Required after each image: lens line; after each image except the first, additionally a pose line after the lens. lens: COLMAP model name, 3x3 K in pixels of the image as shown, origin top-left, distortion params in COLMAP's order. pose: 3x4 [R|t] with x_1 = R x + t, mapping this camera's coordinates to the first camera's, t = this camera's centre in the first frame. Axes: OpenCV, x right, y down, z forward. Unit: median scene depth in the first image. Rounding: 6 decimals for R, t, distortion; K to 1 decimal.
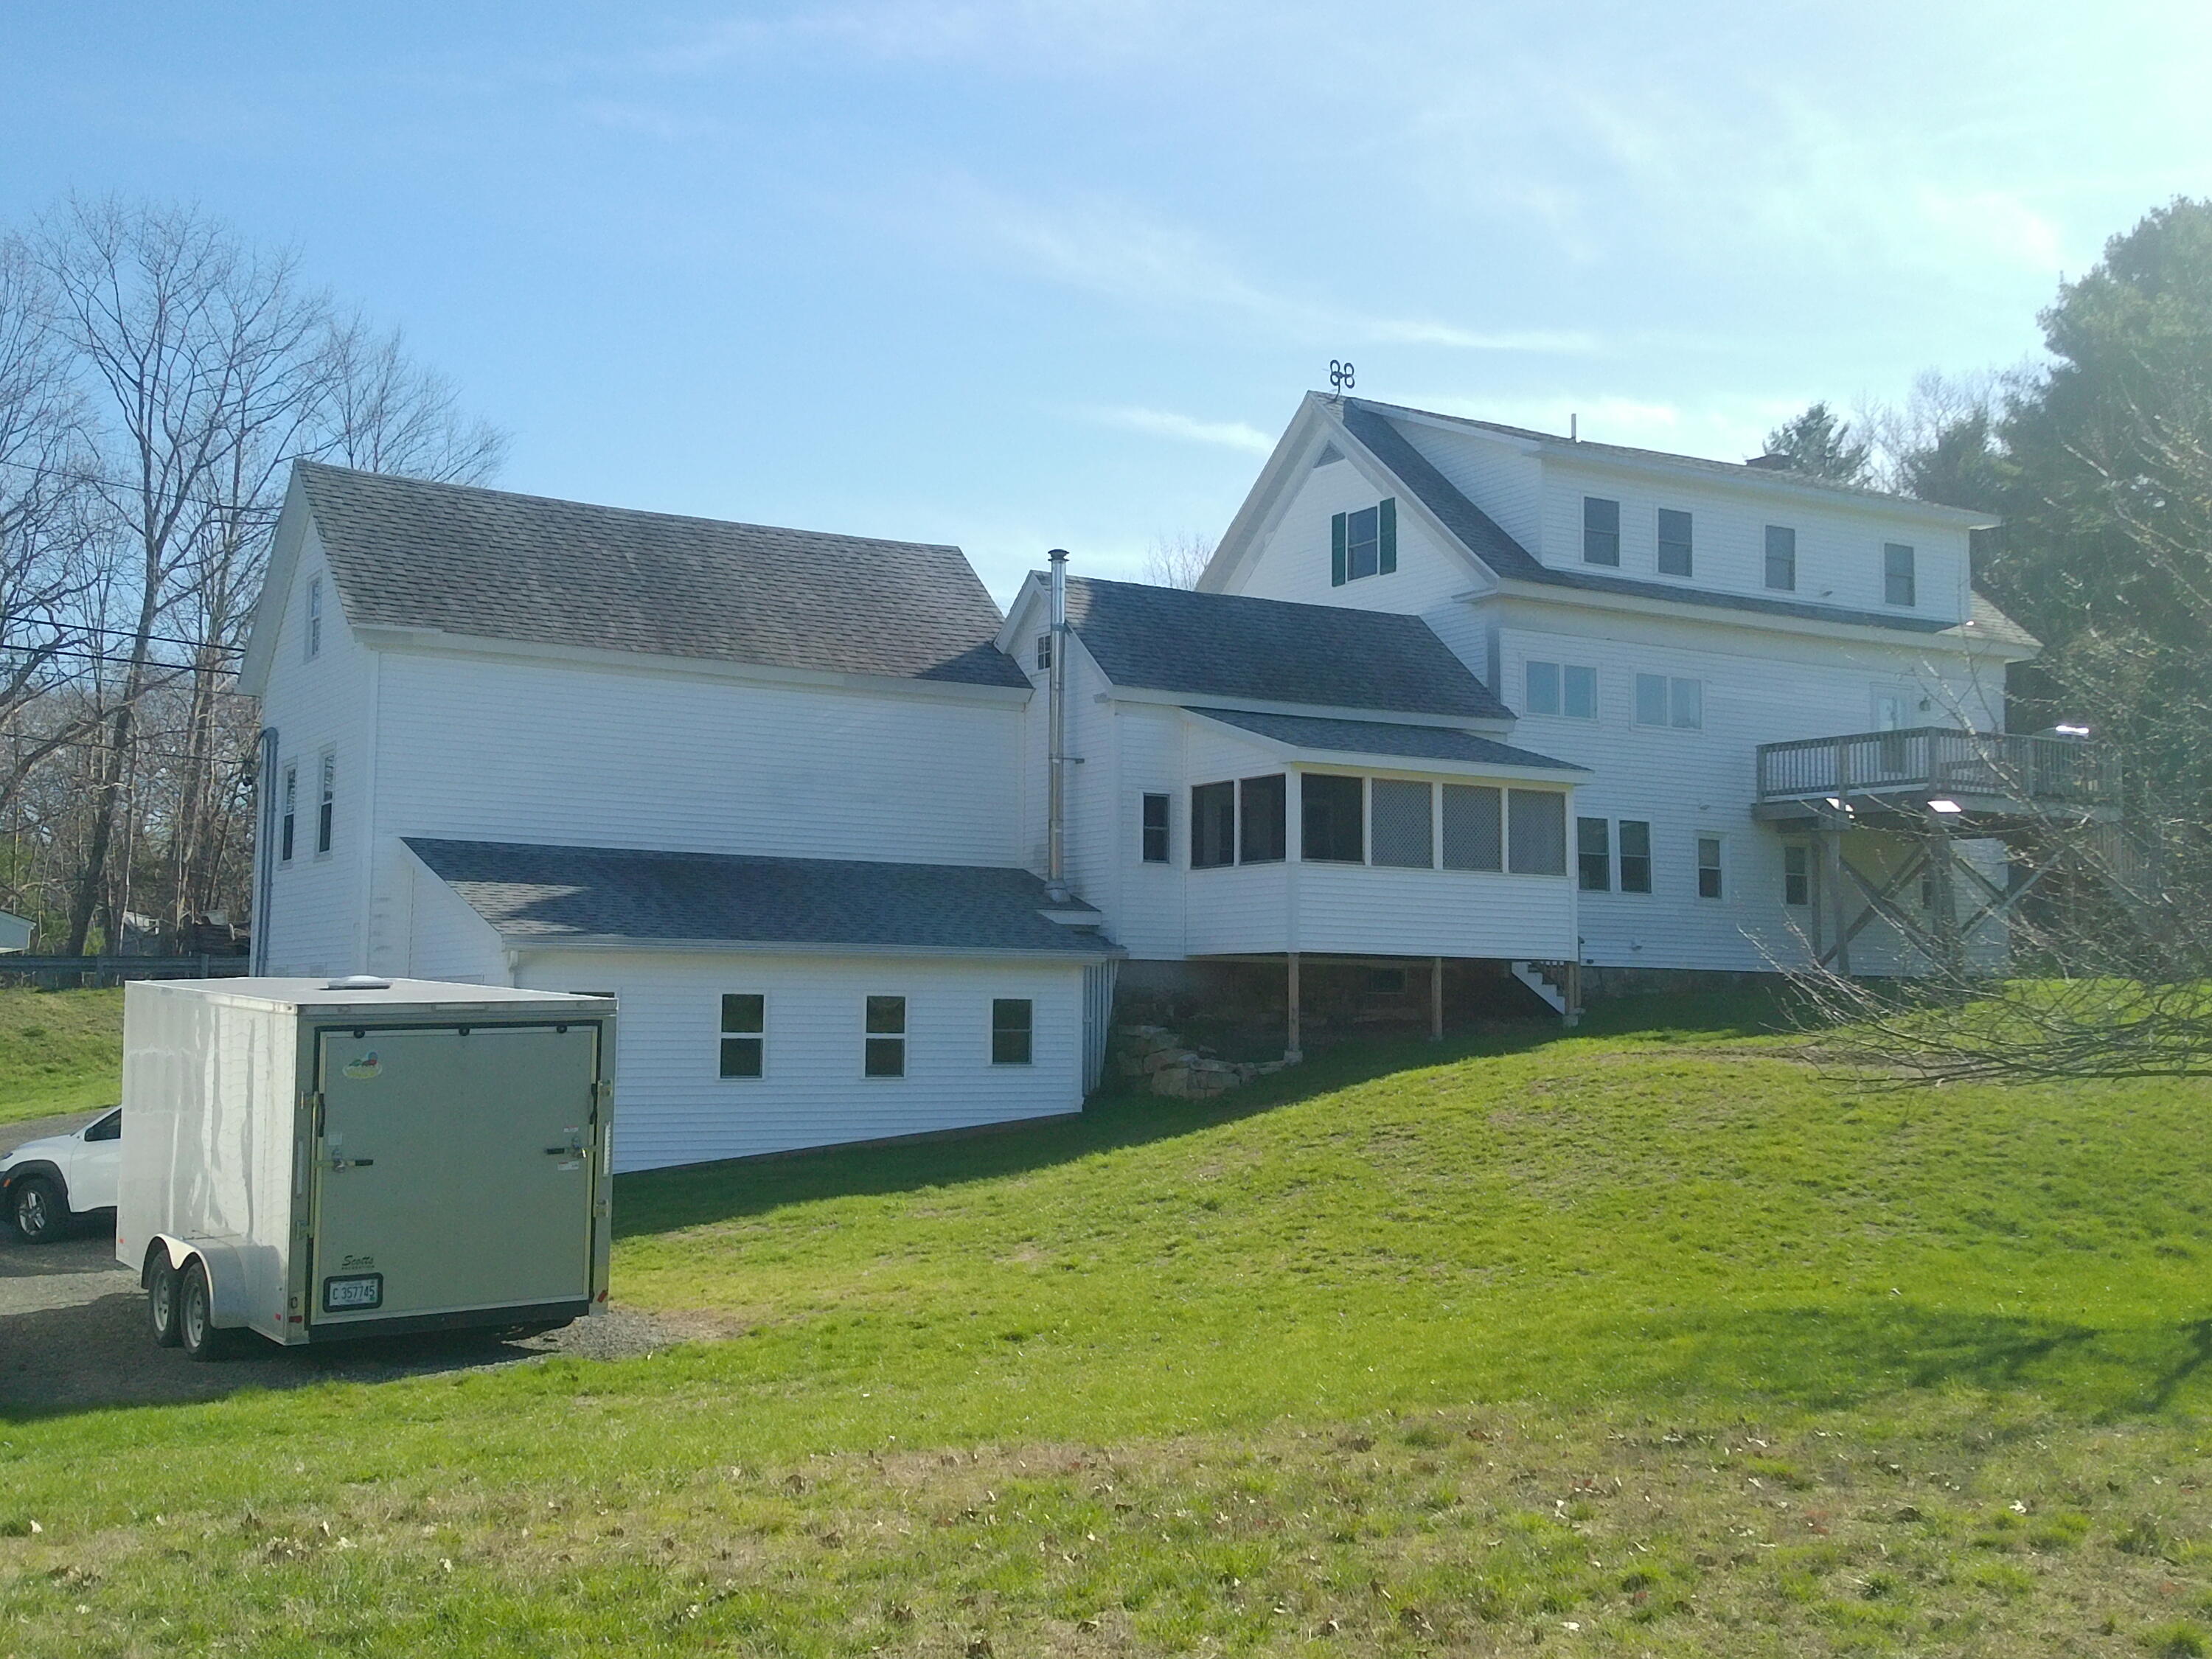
lens RADIAL K [[2398.6, 0, 1096.9], [0, 2398.6, 811.2], [0, 0, 1]] dist [0.161661, -0.317509]
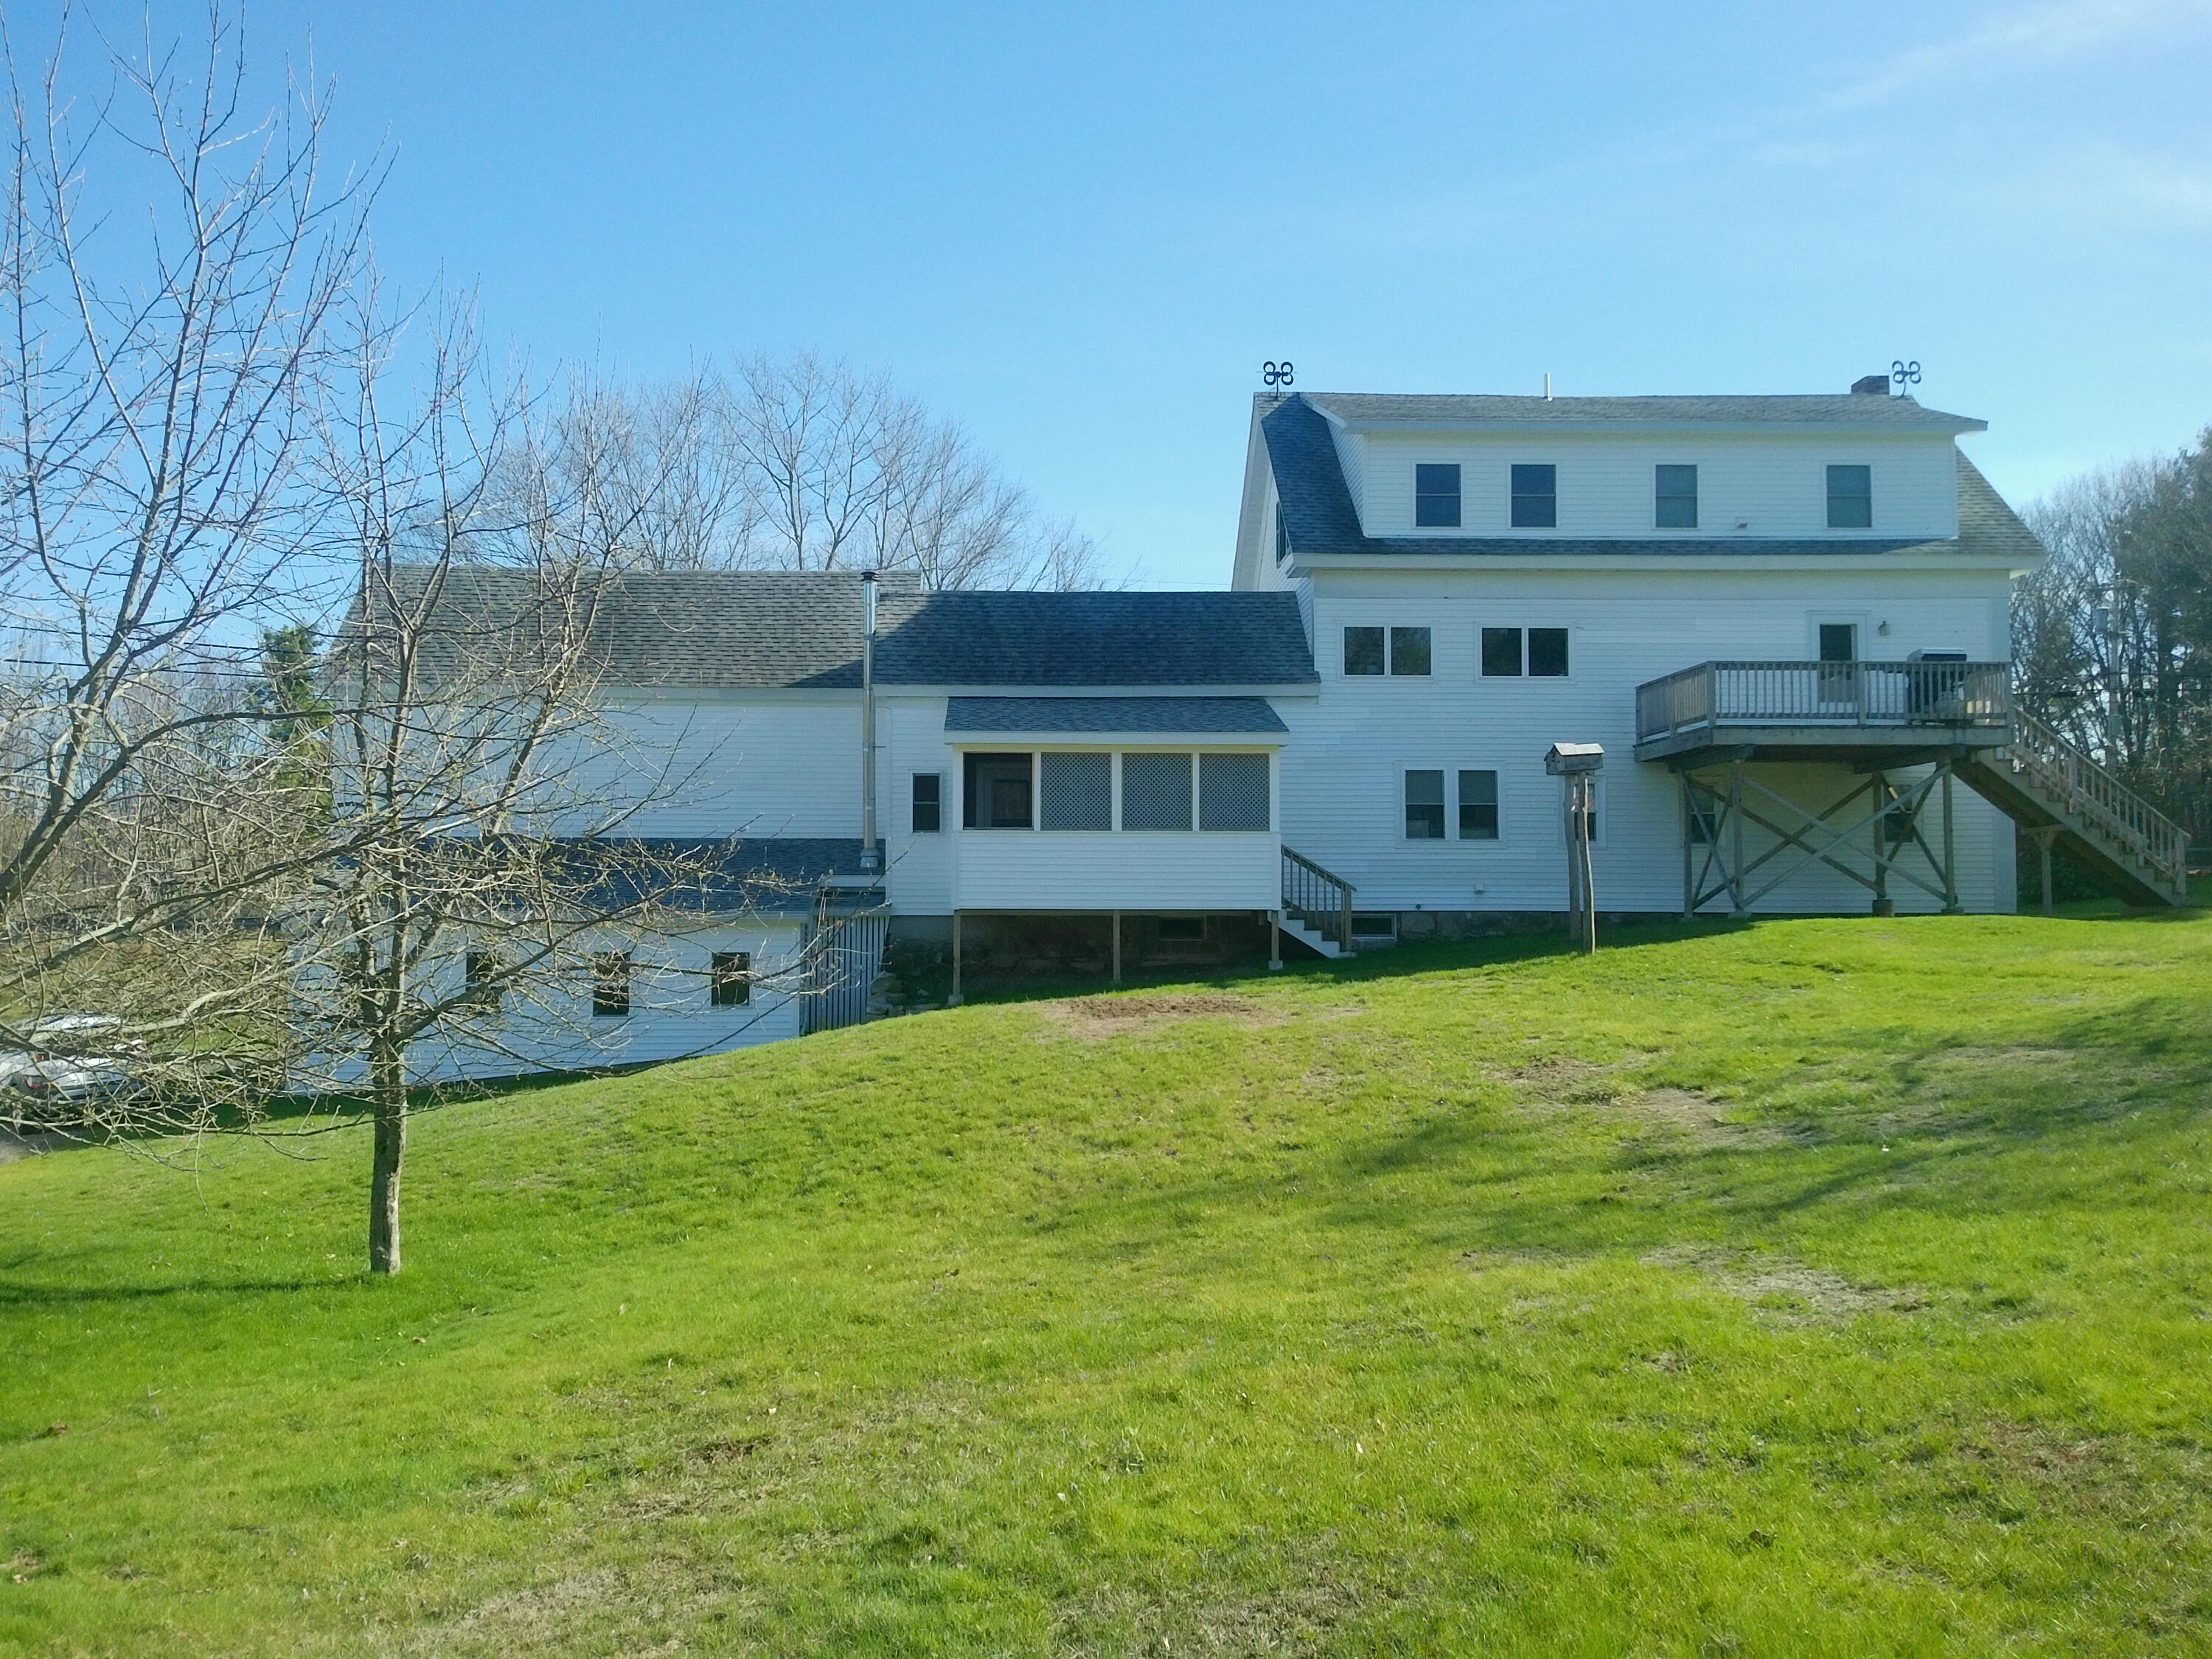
lens RADIAL K [[1963.3, 0, 1106.0], [0, 1963.3, 829.5], [0, 0, 1]] dist [0.089094, -0.007667]
pose [[0.872687, -0.033683, -0.487117, 0.575186], [0.050063, 0.998533, 0.020644, 0.004582], [0.485707, -0.042402, 0.873093, 0.209828]]
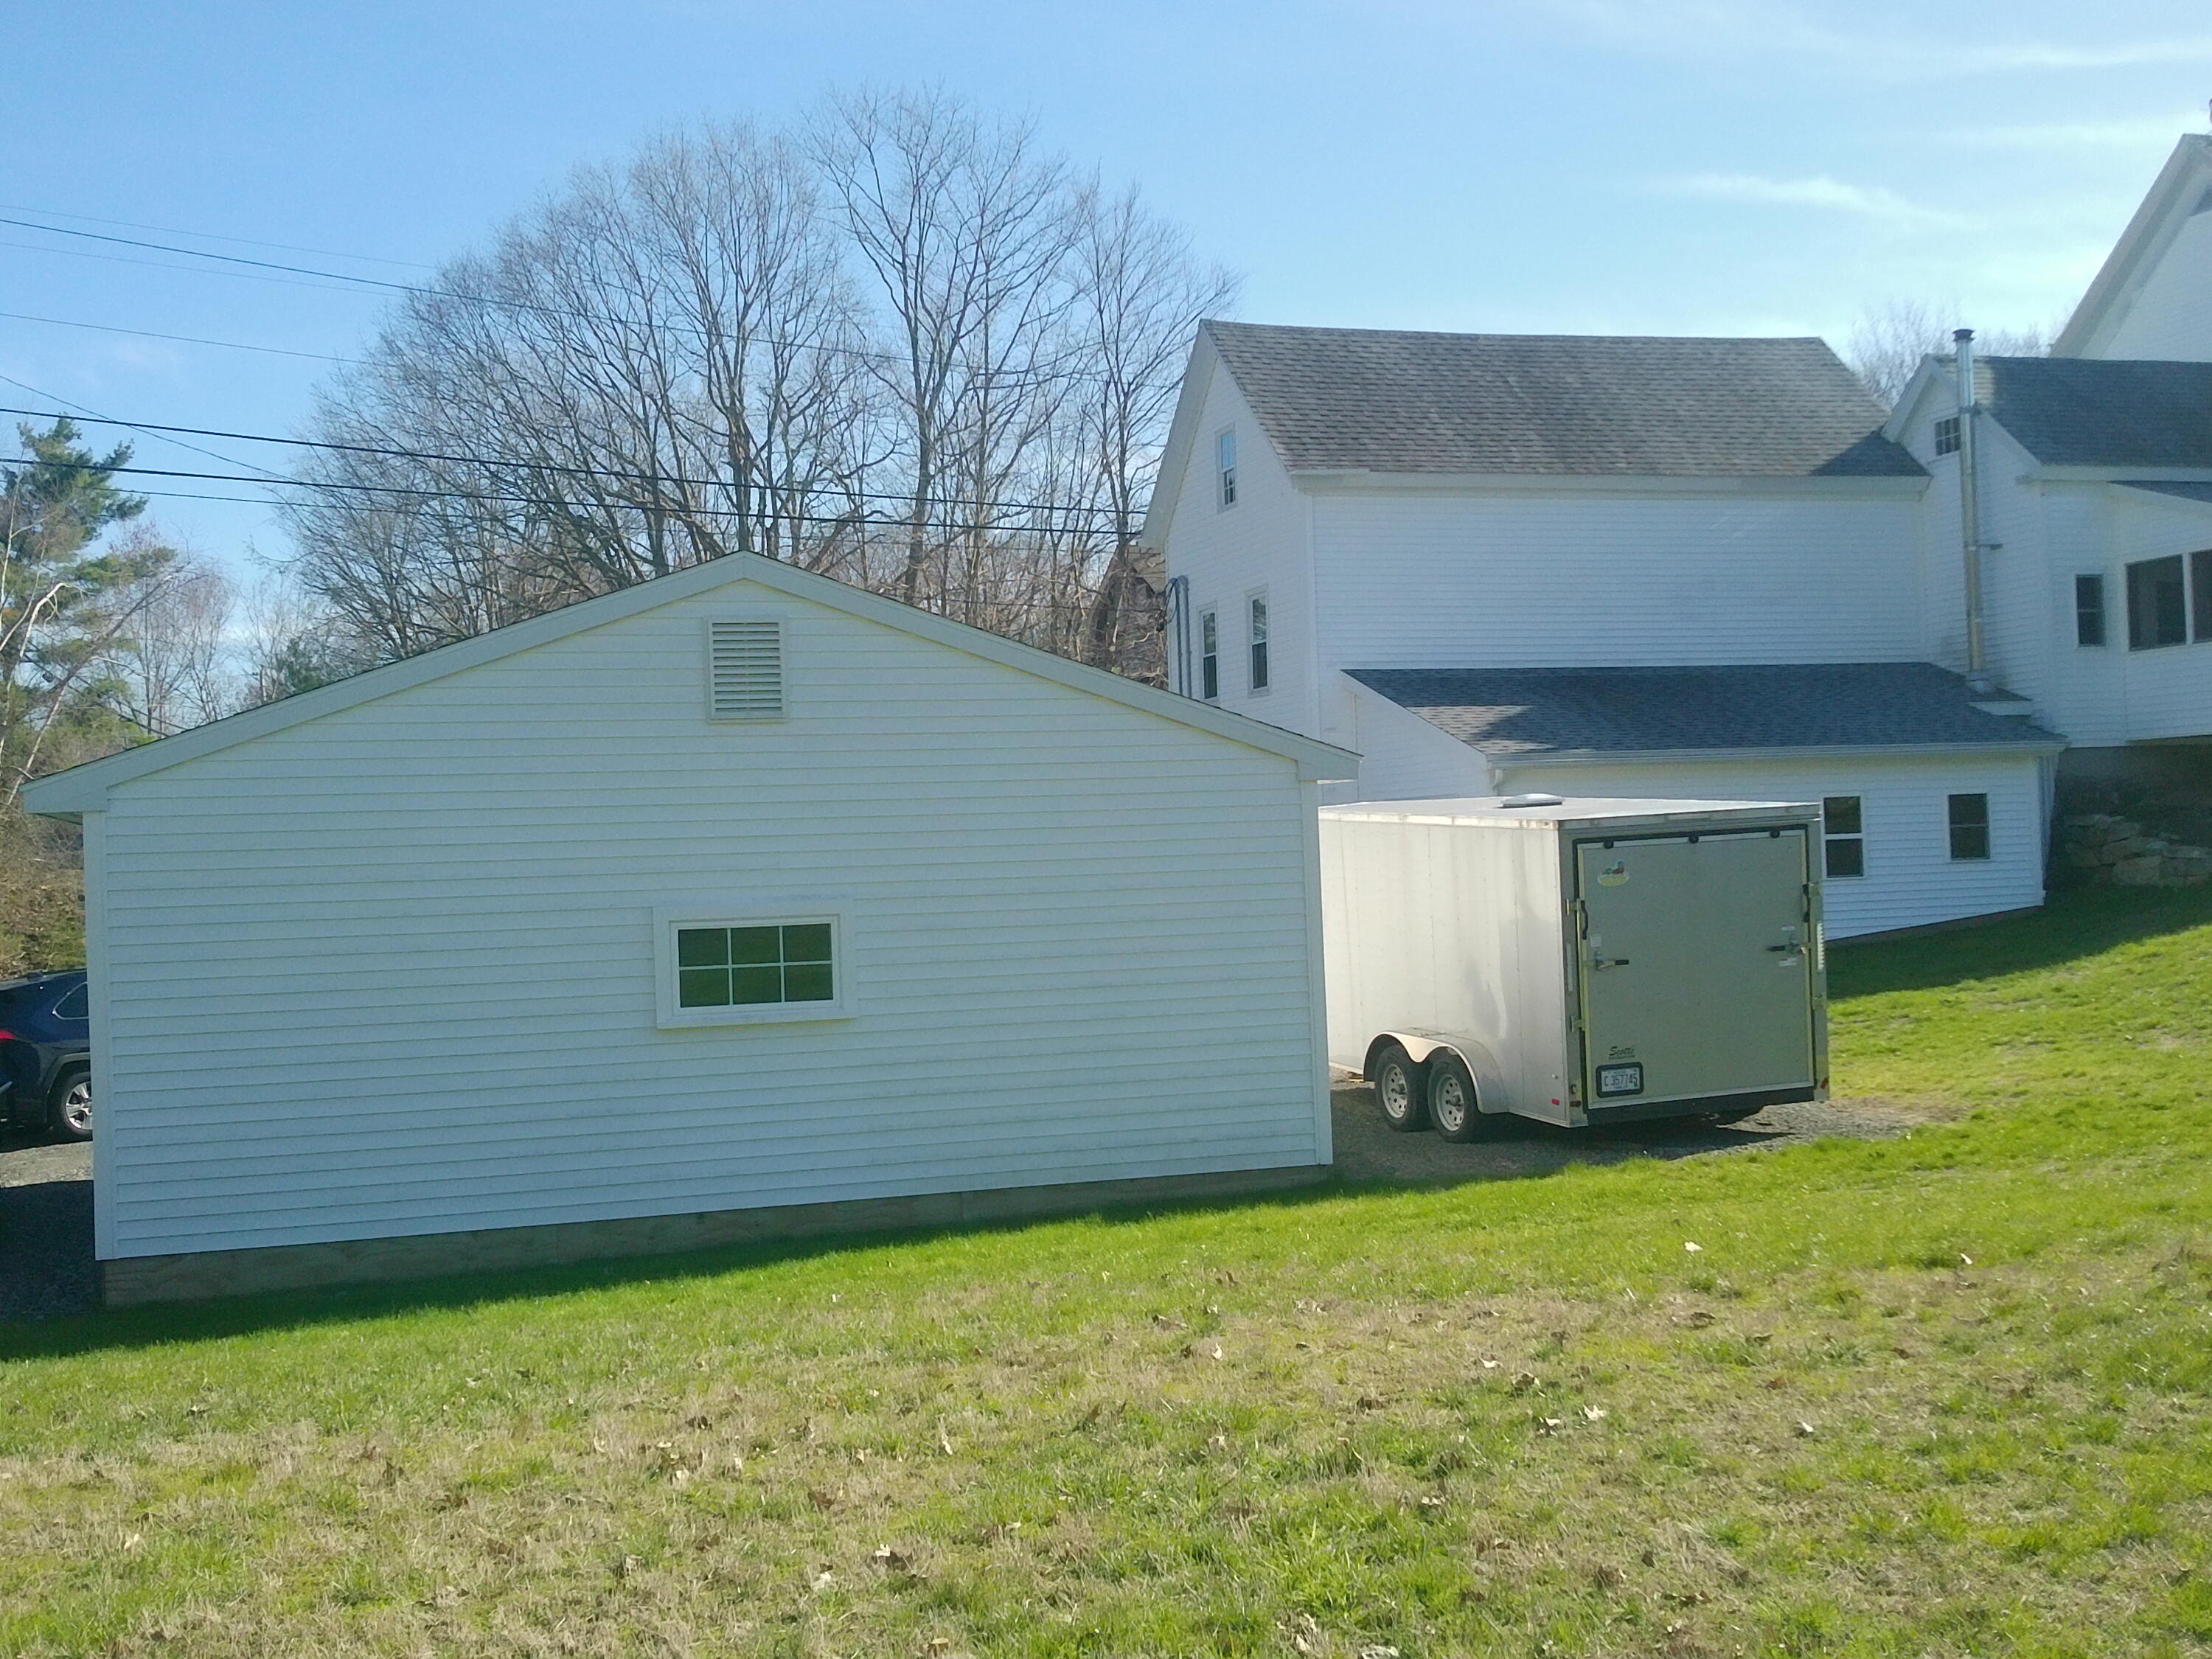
lens RADIAL K [[2398.6, 0, 1096.9], [0, 2398.6, 811.2], [0, 0, 1]] dist [0.161661, -0.317509]
pose [[0.970308, -0.048547, -0.236951, -0.135083], [0.066418, 0.995470, 0.068028, -0.005861], [0.232575, -0.081746, 0.969137, -0.047797]]
